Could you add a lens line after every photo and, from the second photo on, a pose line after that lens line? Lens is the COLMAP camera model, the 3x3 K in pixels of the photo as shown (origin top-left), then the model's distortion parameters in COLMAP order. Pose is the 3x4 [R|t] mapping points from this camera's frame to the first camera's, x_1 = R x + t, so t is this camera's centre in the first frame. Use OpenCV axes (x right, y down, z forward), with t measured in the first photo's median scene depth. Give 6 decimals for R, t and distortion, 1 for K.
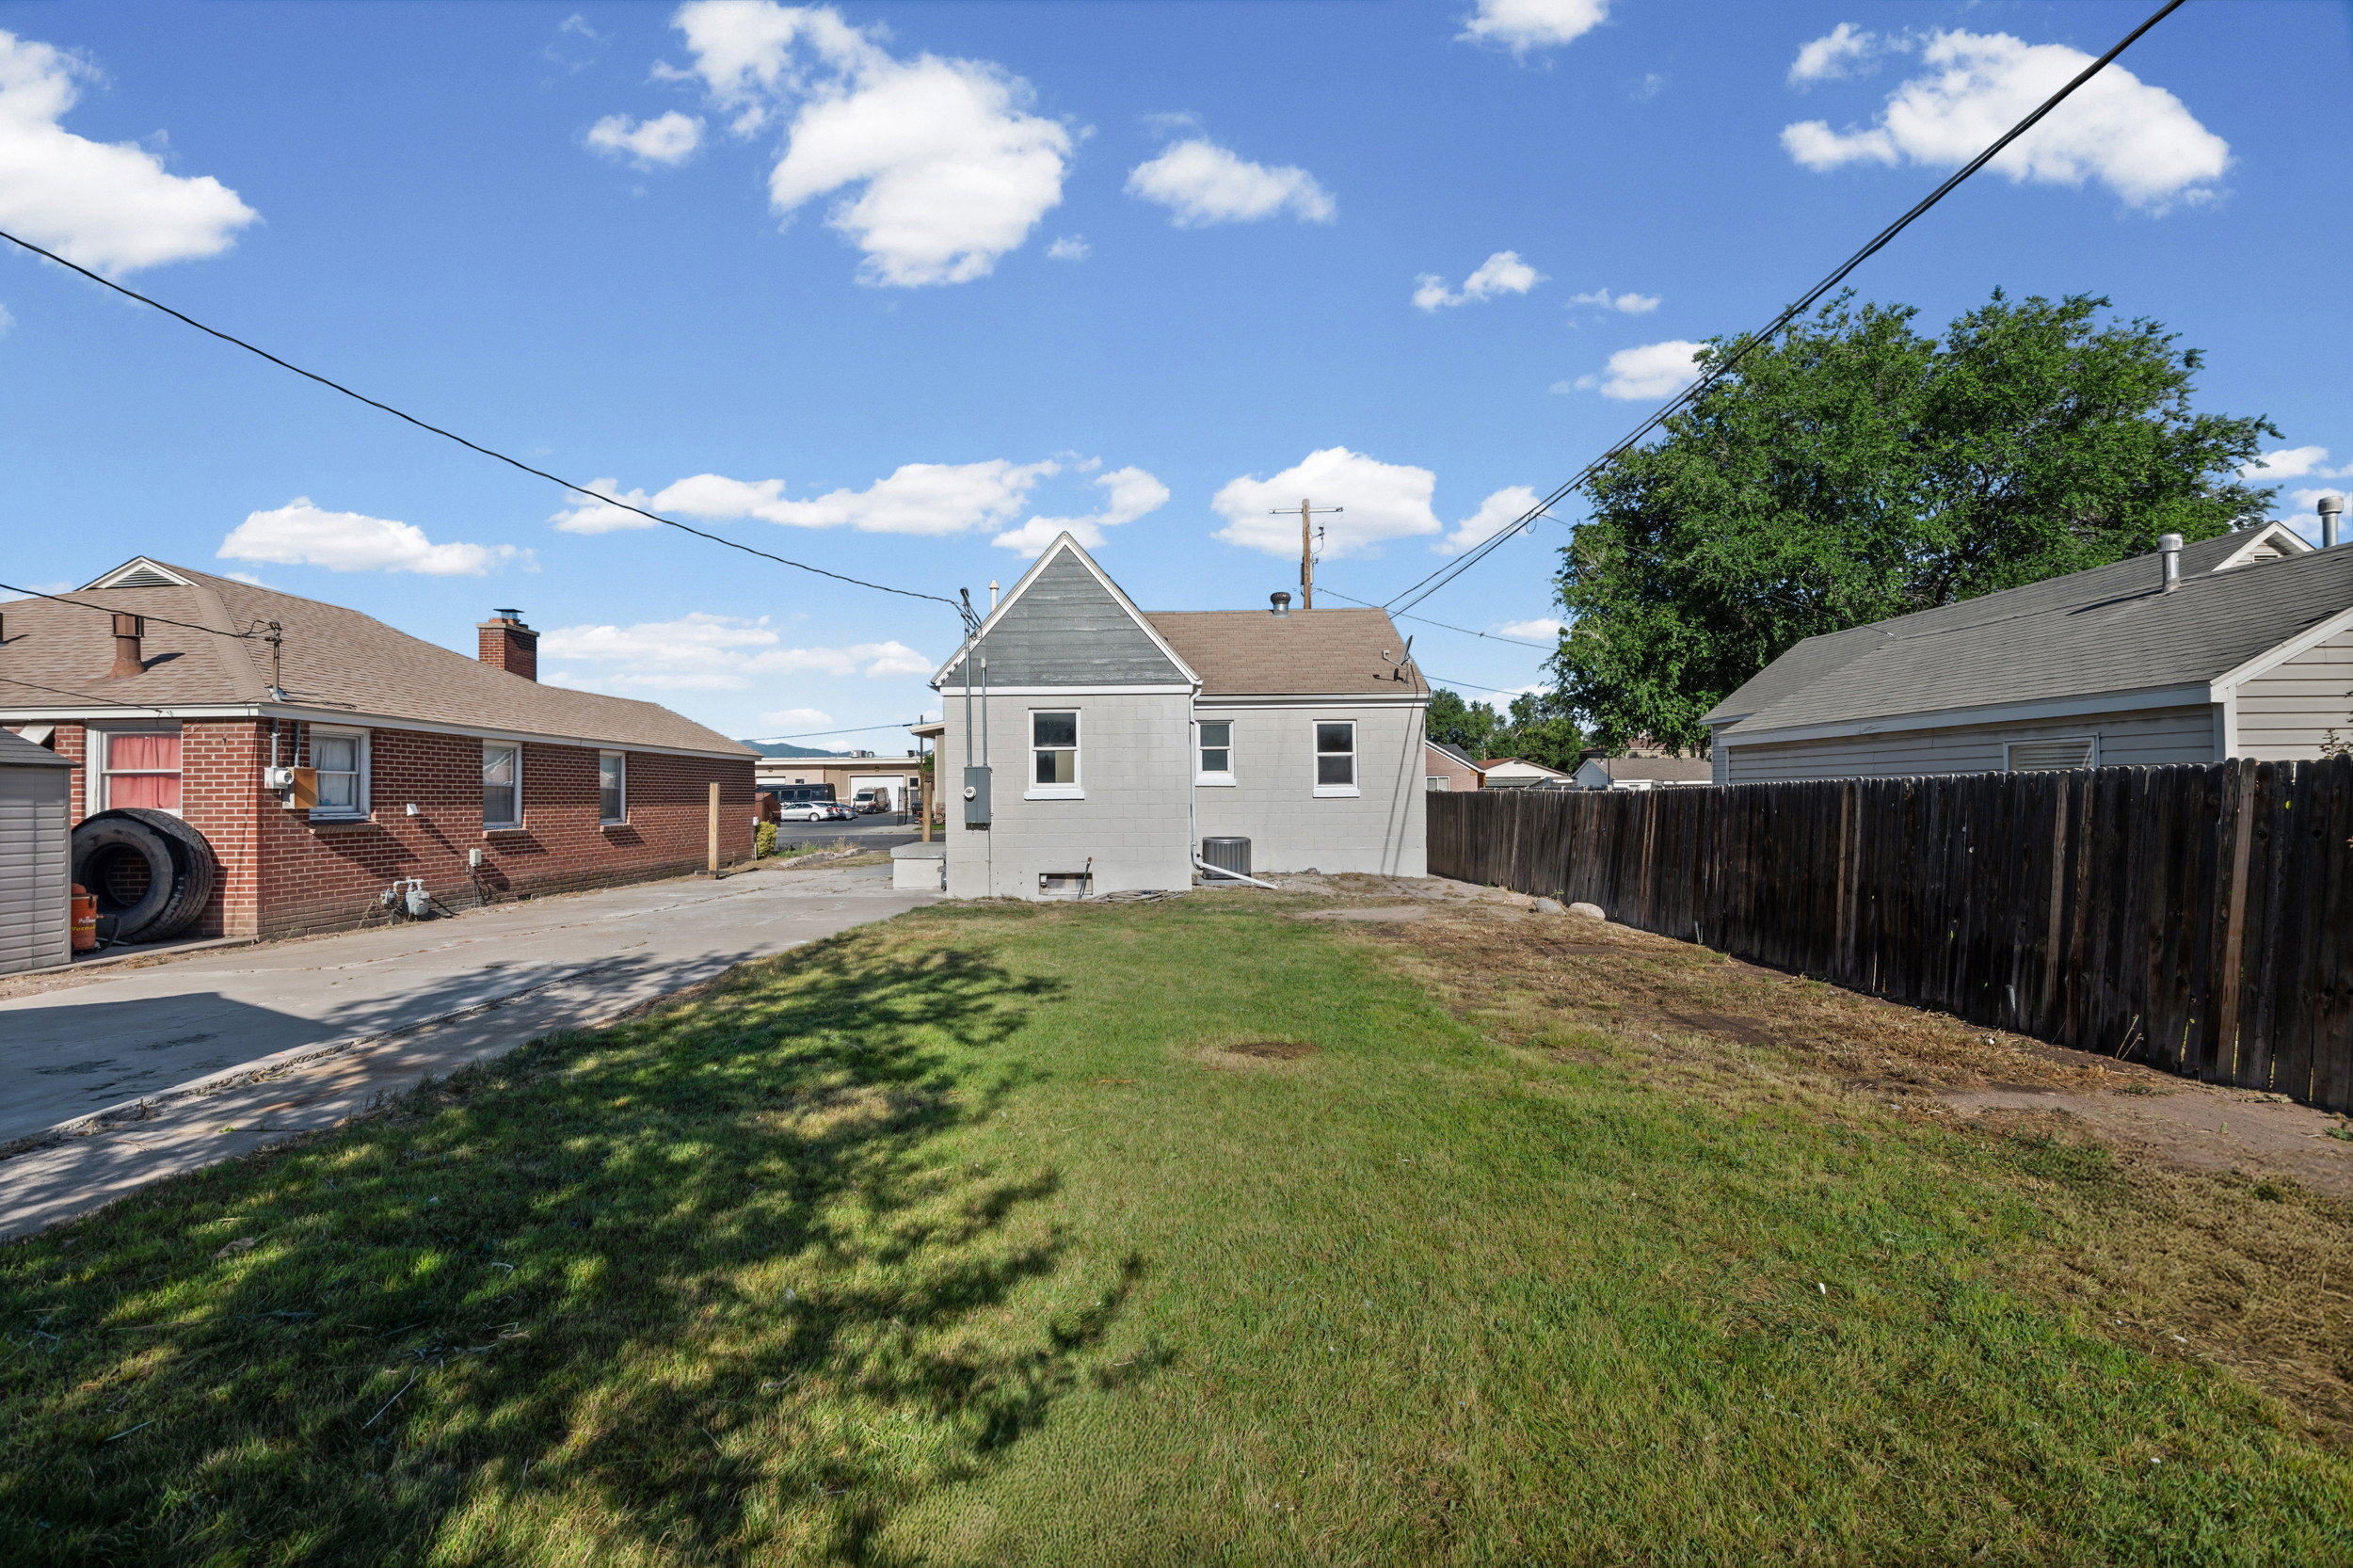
lens RADIAL K [[1074.2, 0, 1162.2], [0, 1074.2, 770.9], [0, 0, 1]] dist [0.000158, -0.000312]
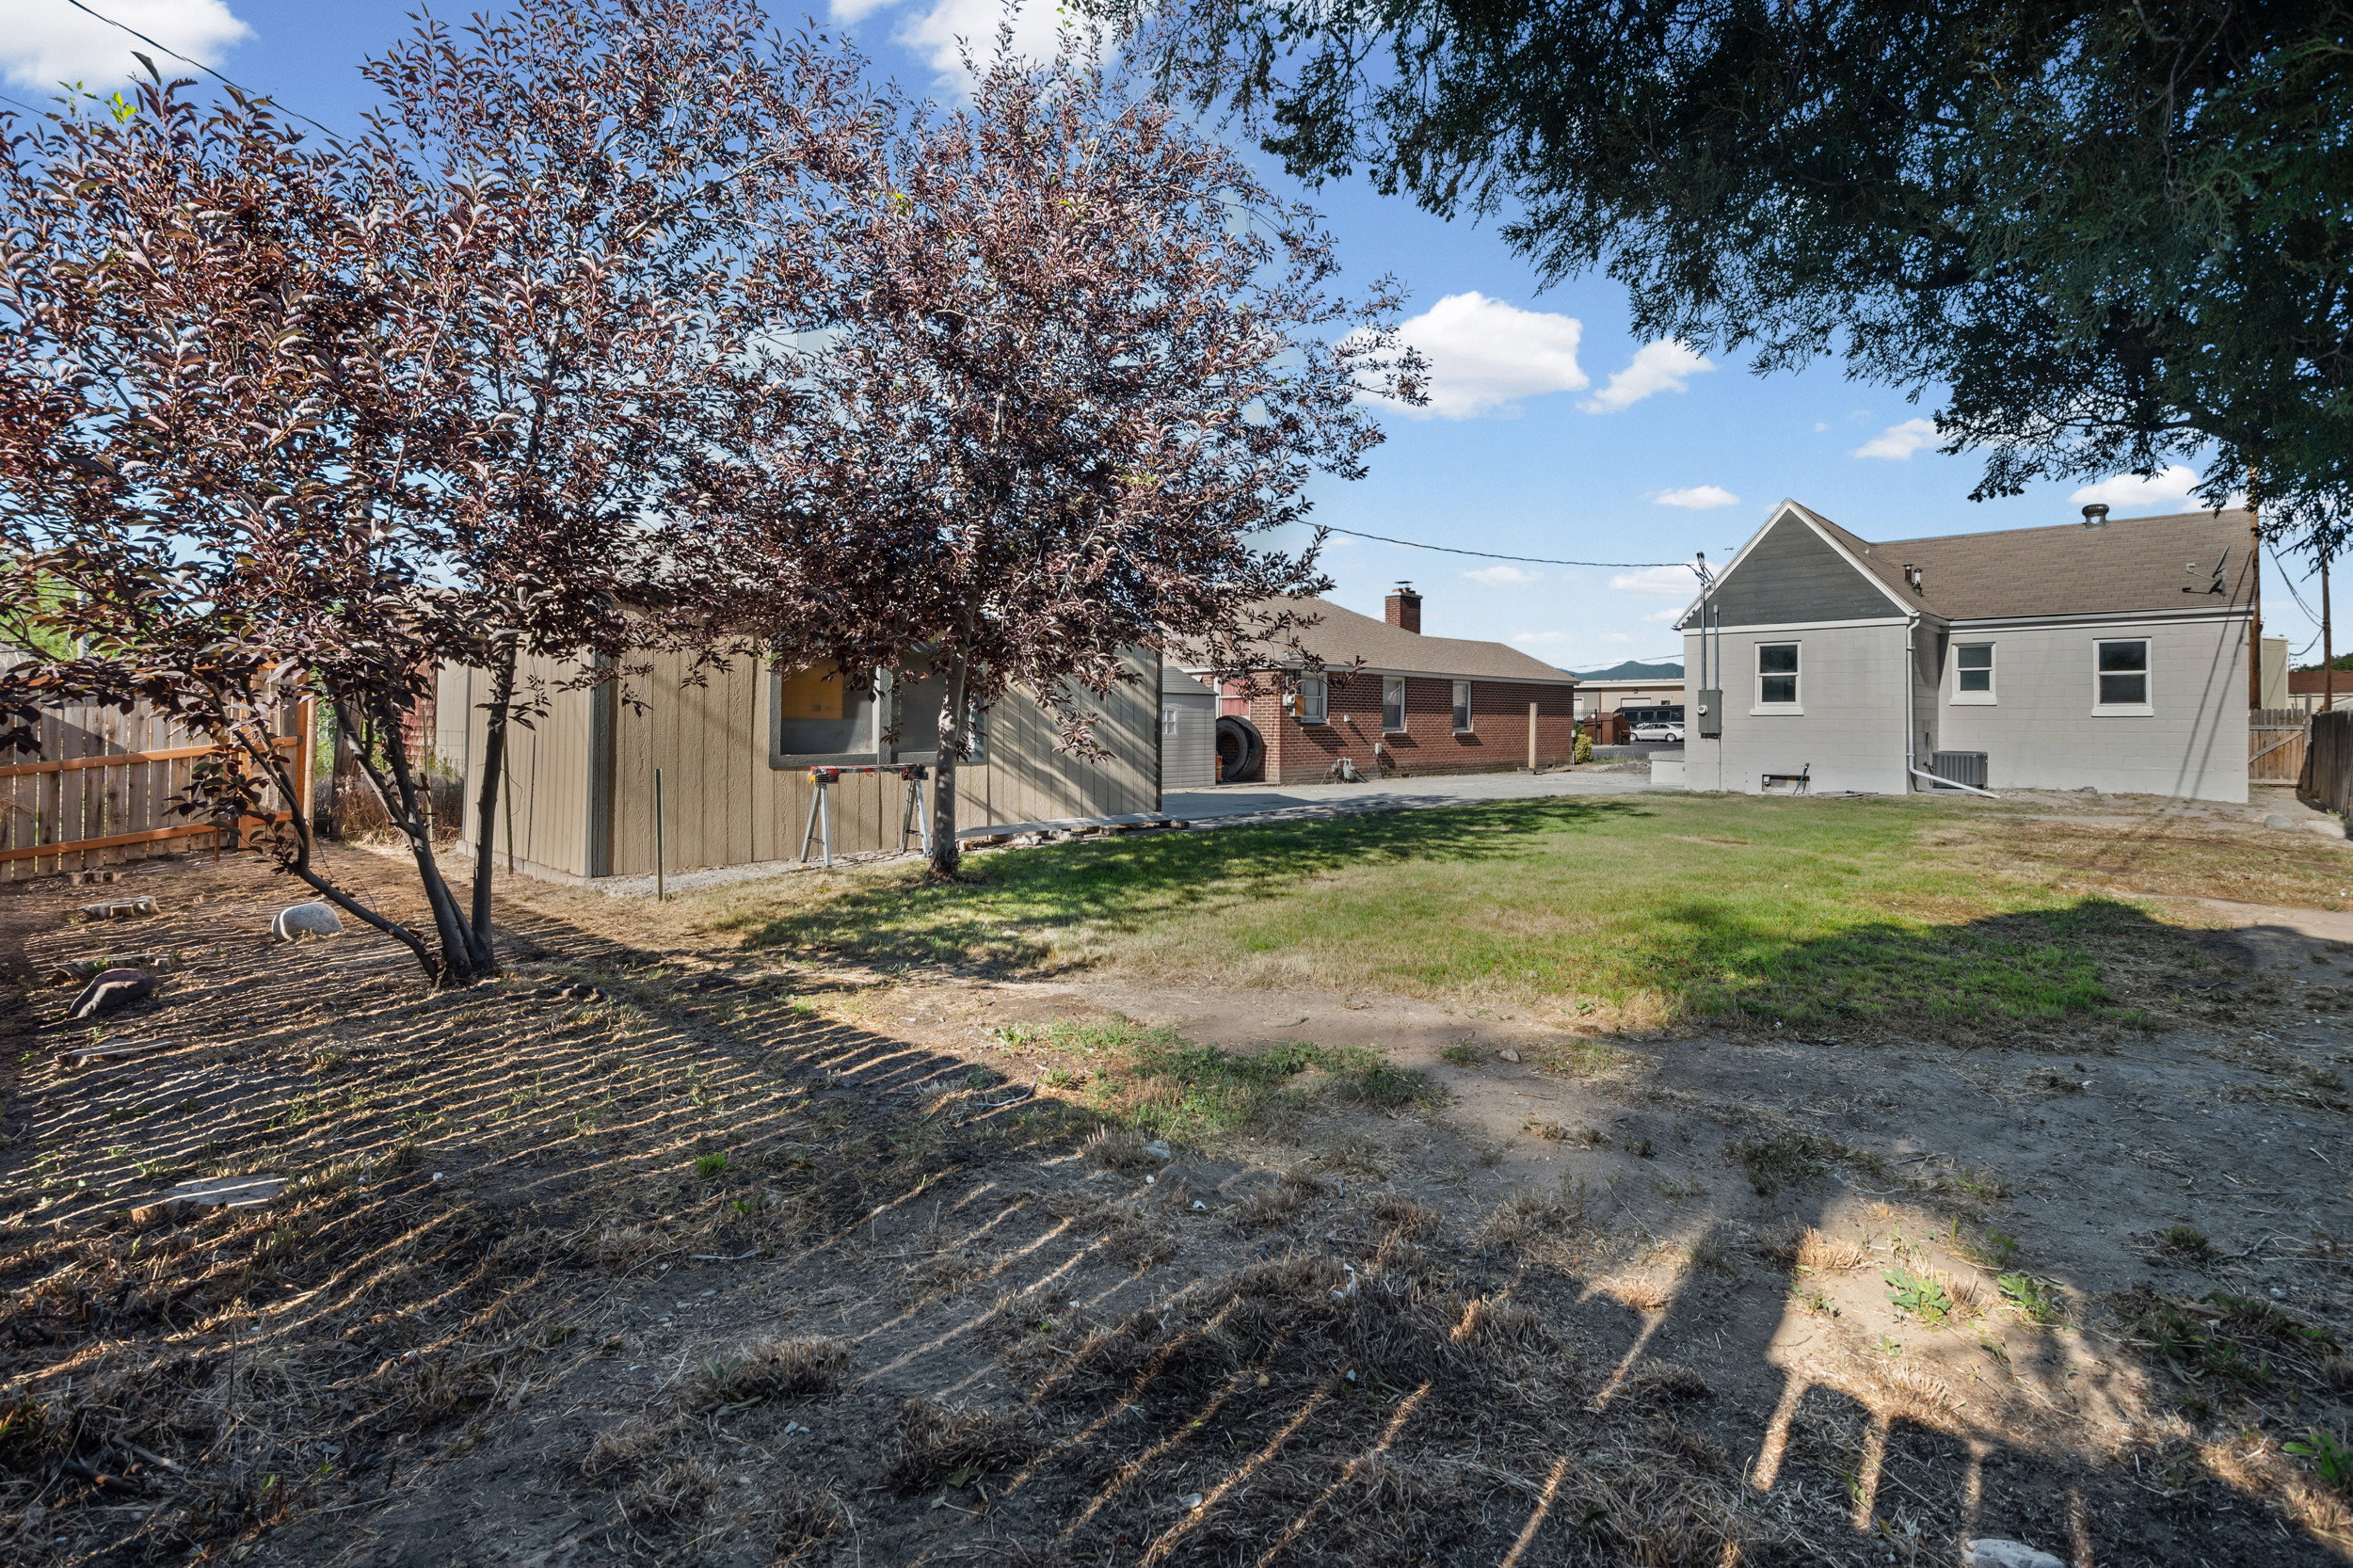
lens RADIAL K [[1074.2, 0, 1162.2], [0, 1074.2, 770.9], [0, 0, 1]] dist [0.000158, -0.000312]
pose [[0.710821, 0.042716, -0.702074, 0.270816], [0.008377, 0.997569, 0.069176, -0.001350], [0.703323, -0.055053, 0.708736, -0.384808]]
